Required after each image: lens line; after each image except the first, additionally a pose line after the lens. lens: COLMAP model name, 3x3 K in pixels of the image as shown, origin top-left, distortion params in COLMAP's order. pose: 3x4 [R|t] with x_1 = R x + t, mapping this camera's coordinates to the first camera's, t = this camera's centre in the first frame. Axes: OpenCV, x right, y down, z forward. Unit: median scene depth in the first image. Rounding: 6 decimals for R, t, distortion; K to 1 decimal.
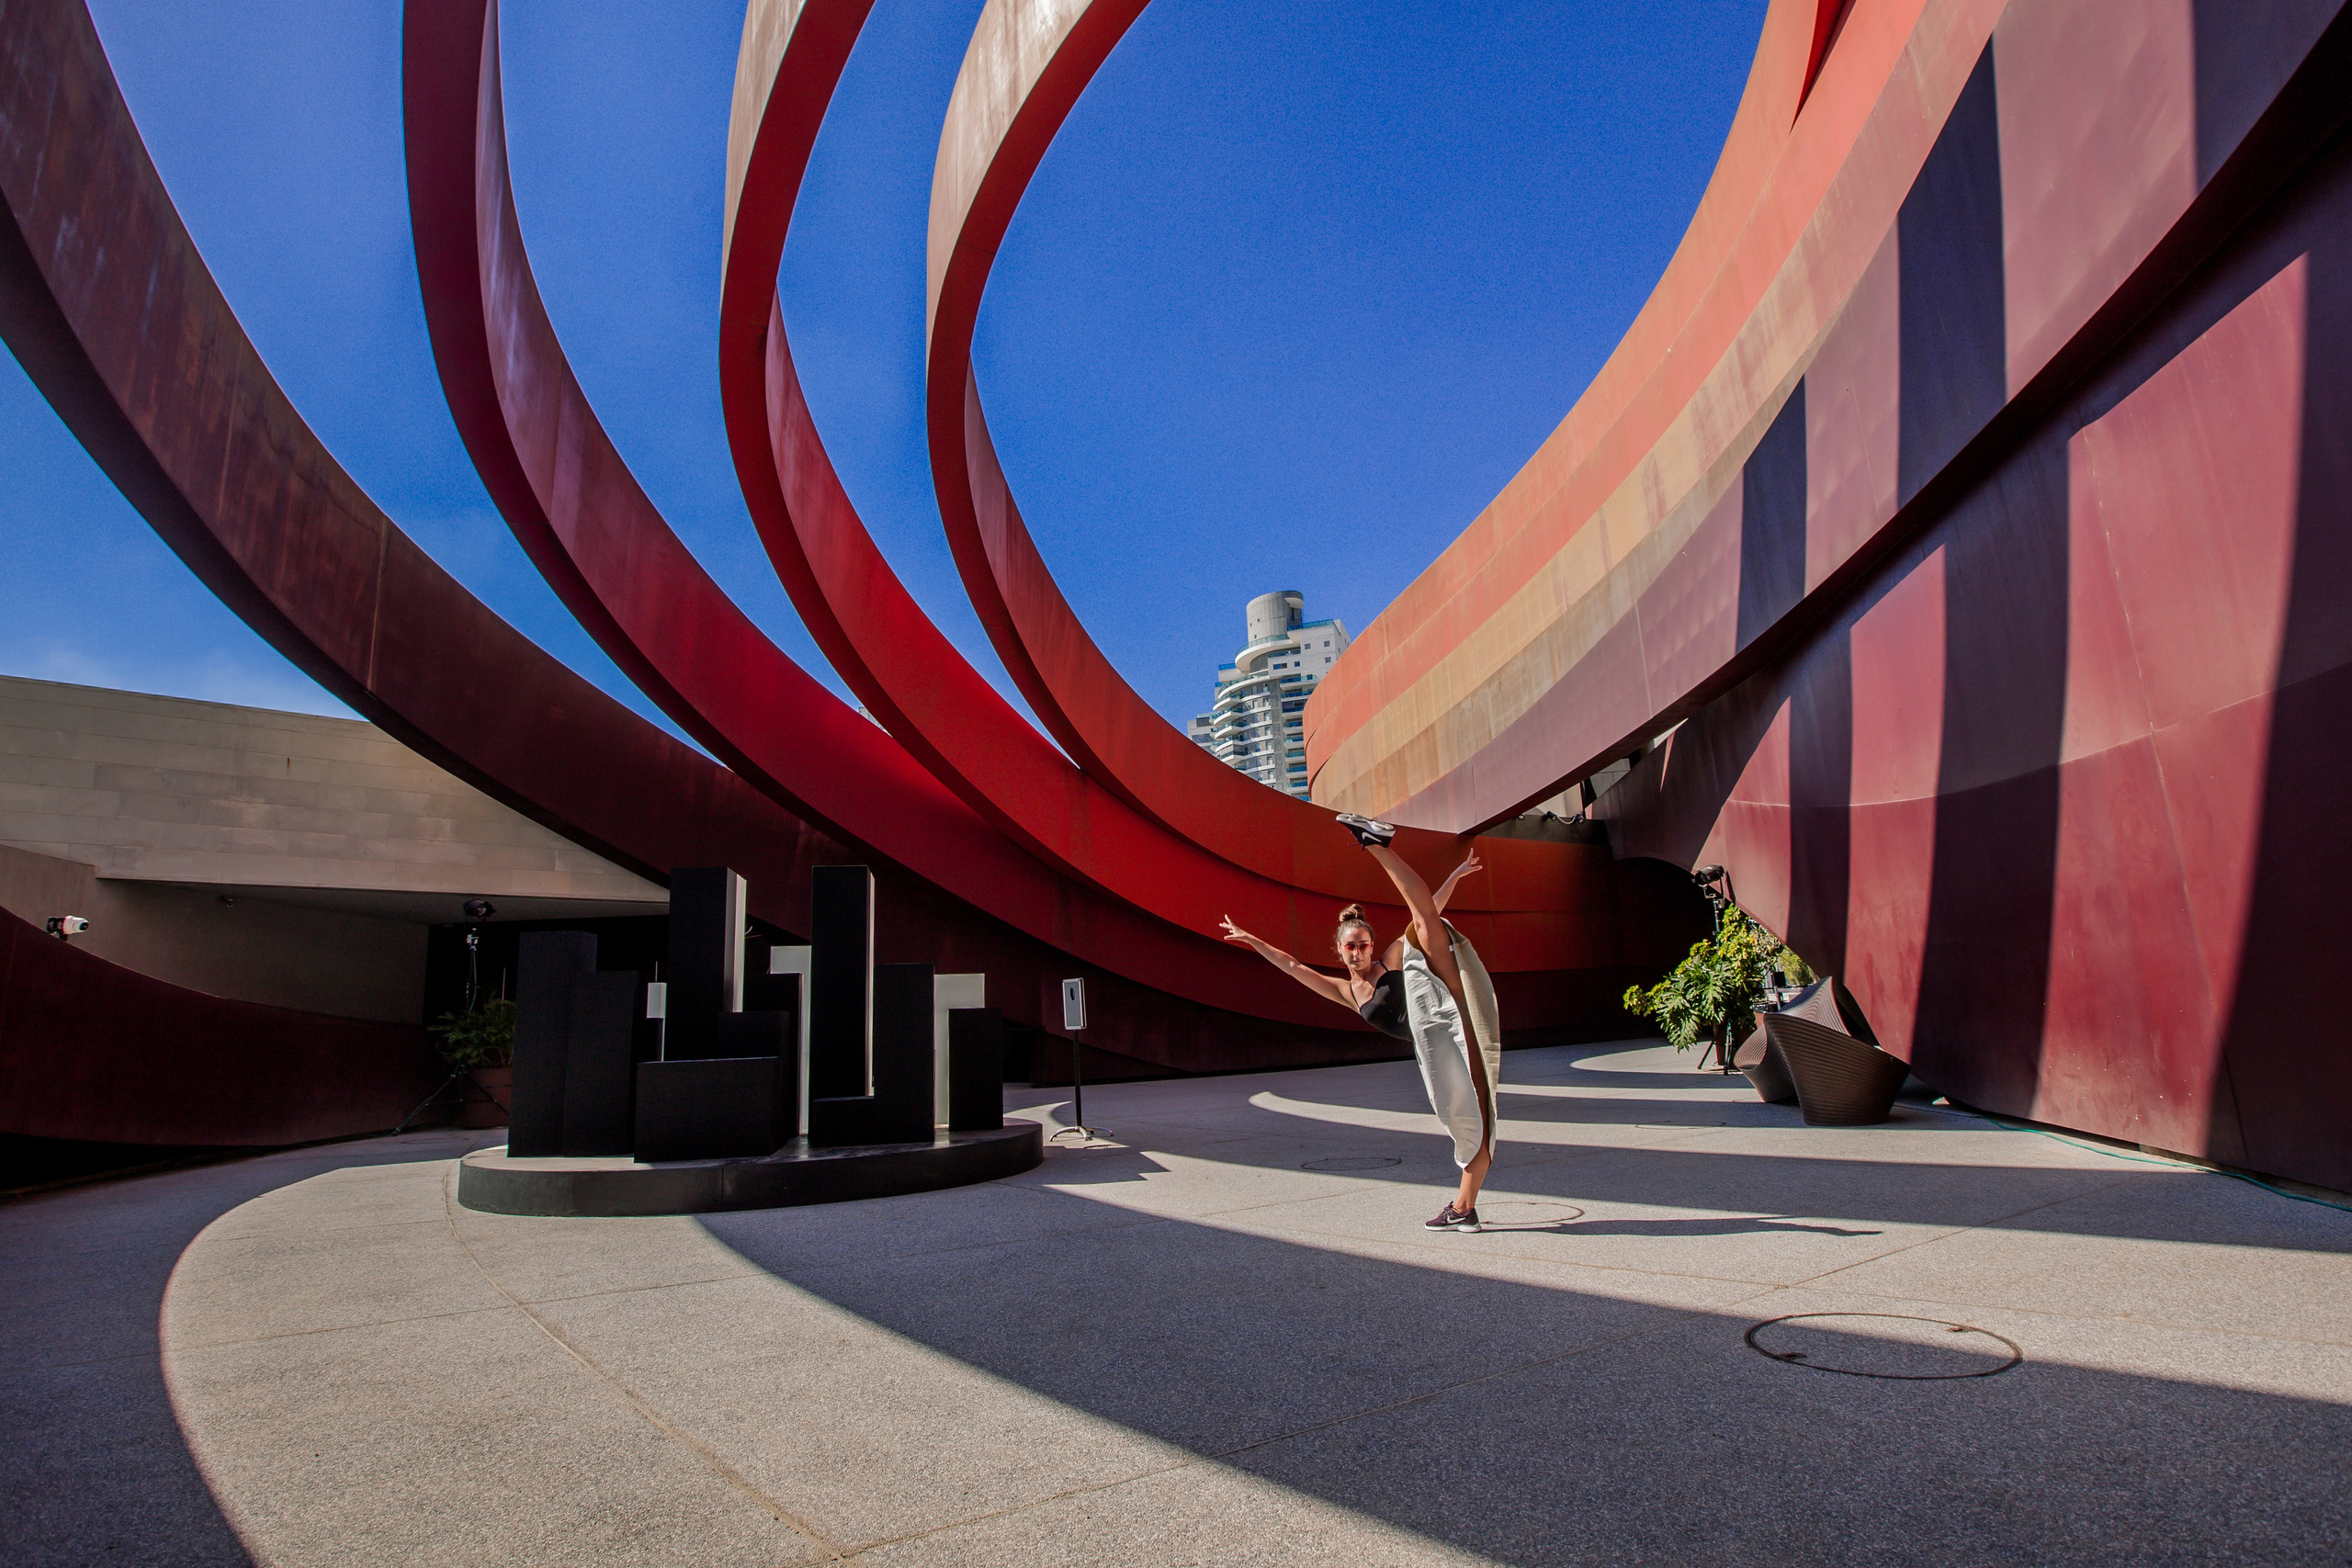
lens RADIAL K [[1125.1, 0, 1176.0], [0, 1125.1, 784.0], [0, 0, 1]] dist [-0.034126, 0.008069]
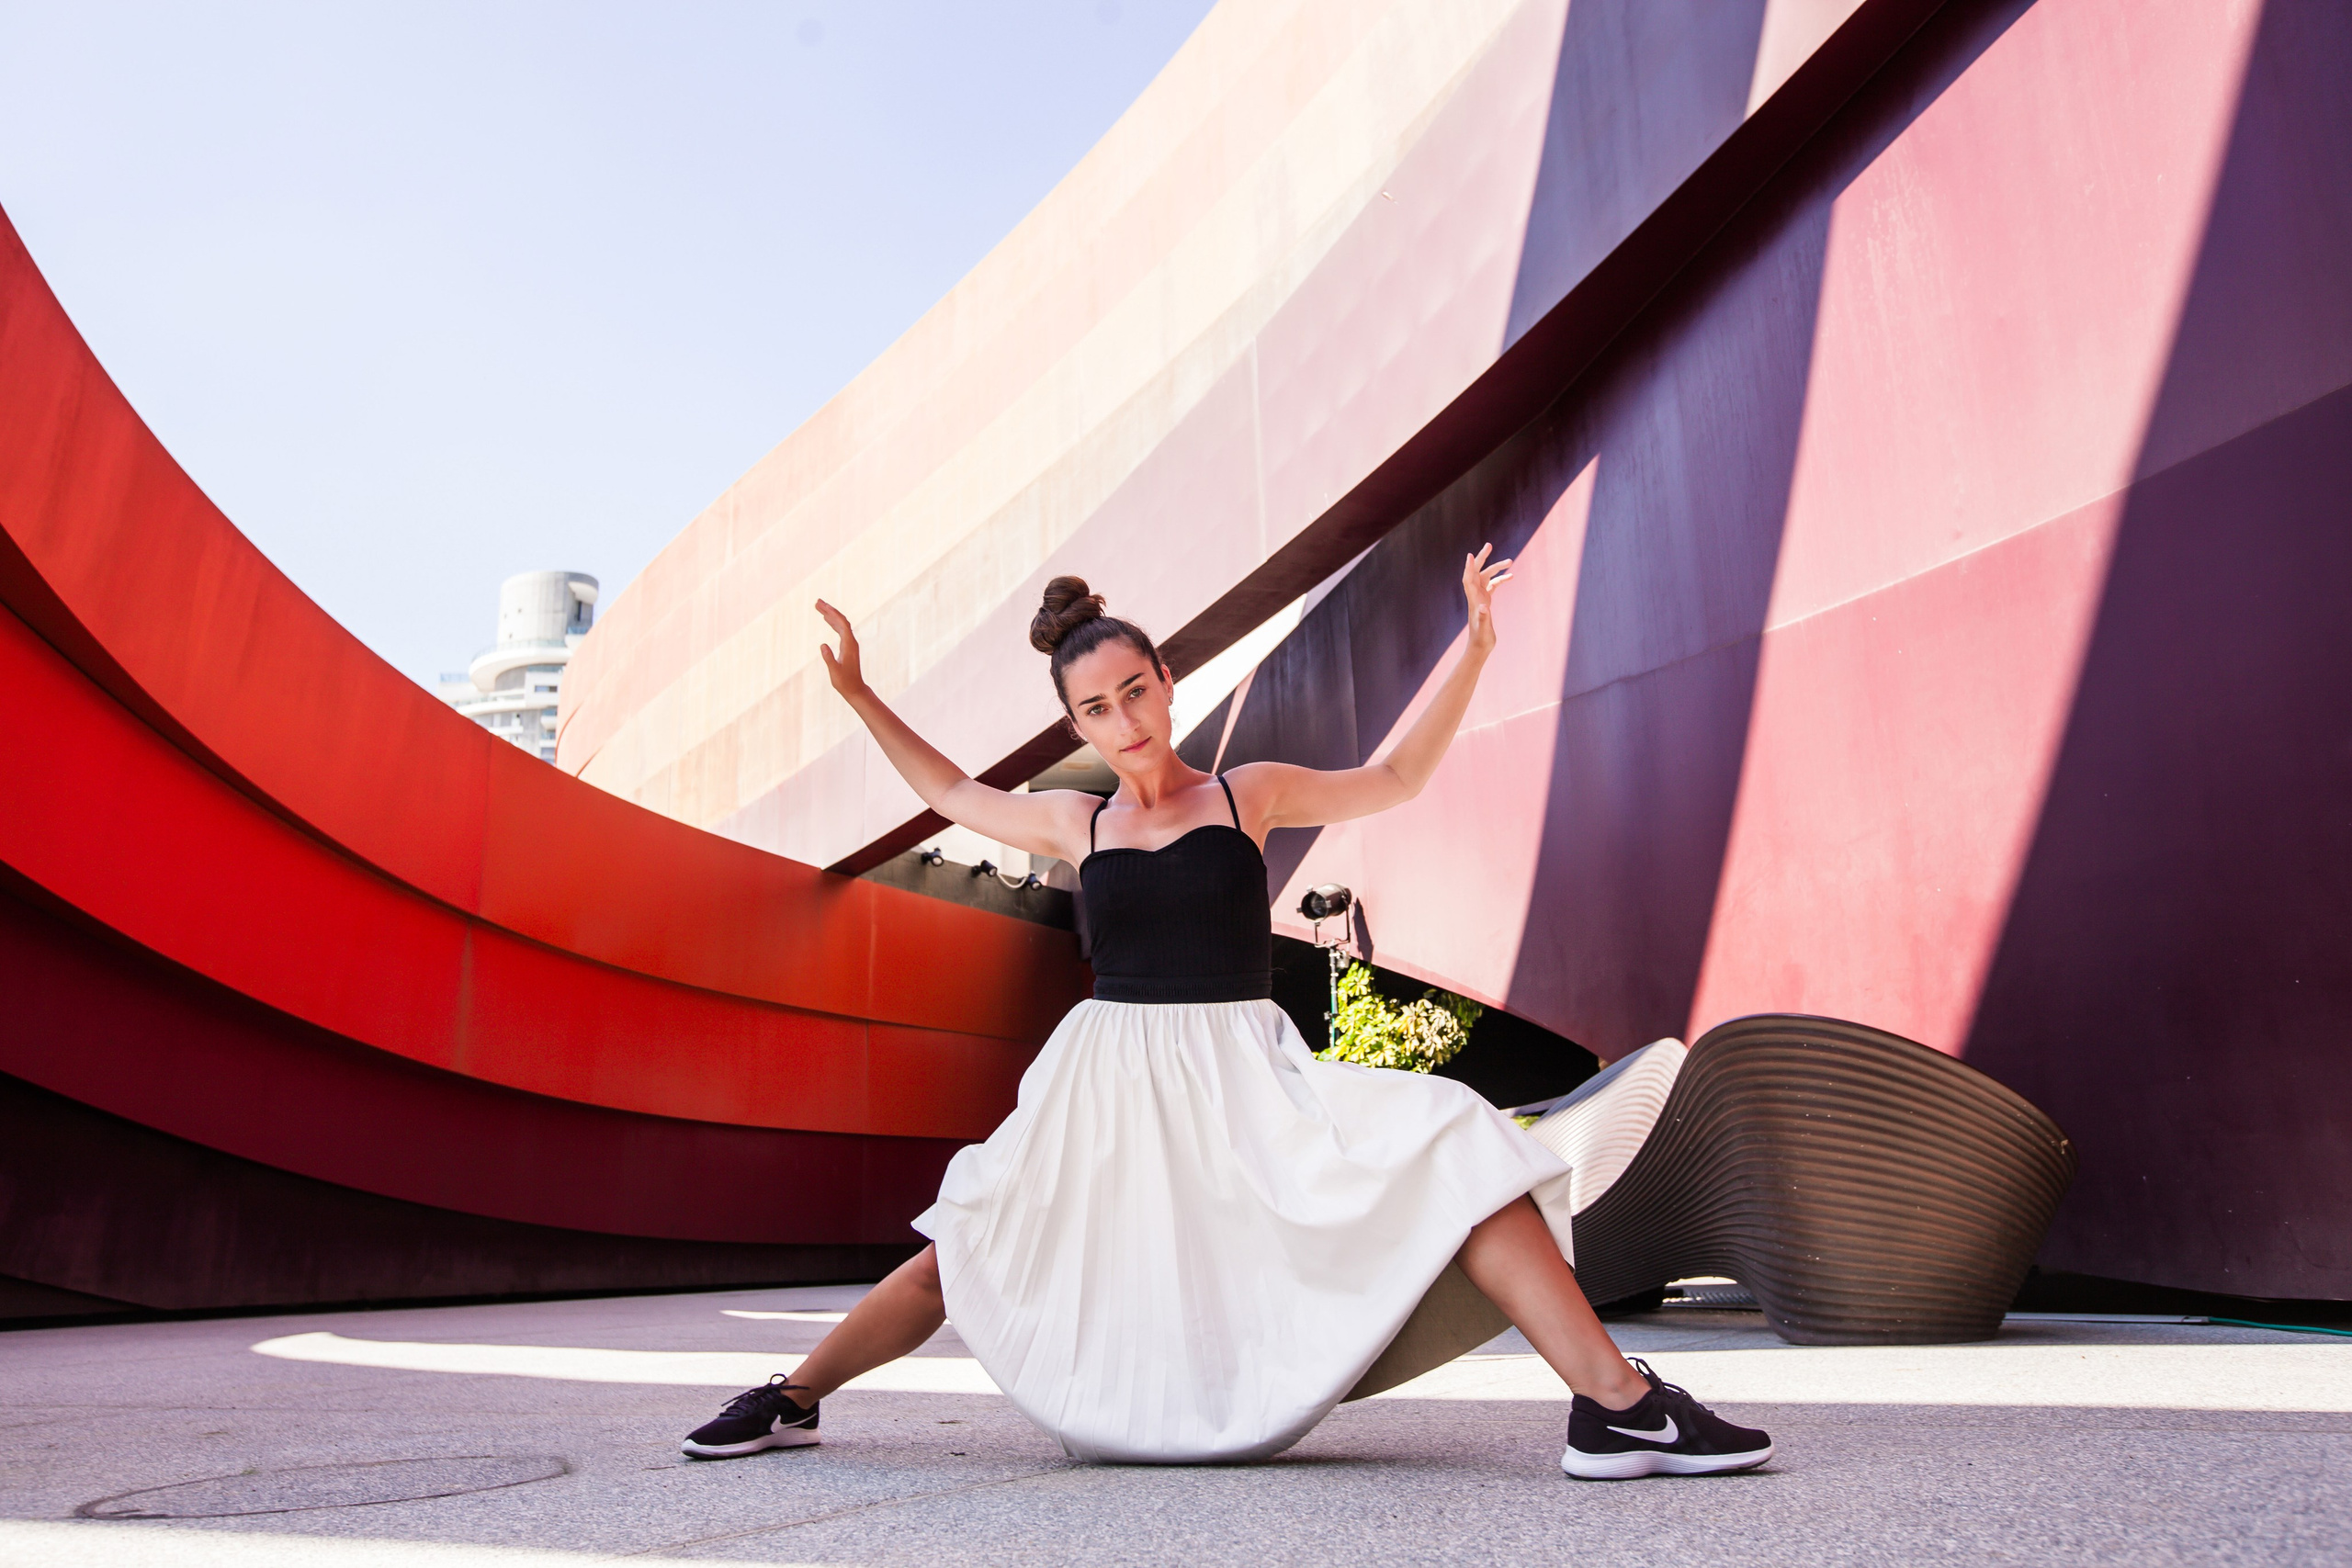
lens RADIAL K [[1837.0, 0, 1176.0], [0, 1837.0, 784.0], [0, 0, 1]] dist [-0.012858, 0.003224]
pose [[0.898985, 0.126197, 0.419406, 0.045990], [-0.104904, 0.991758, -0.073557, 0.072170], [-0.425232, 0.022129, 0.904814, 0.206218]]
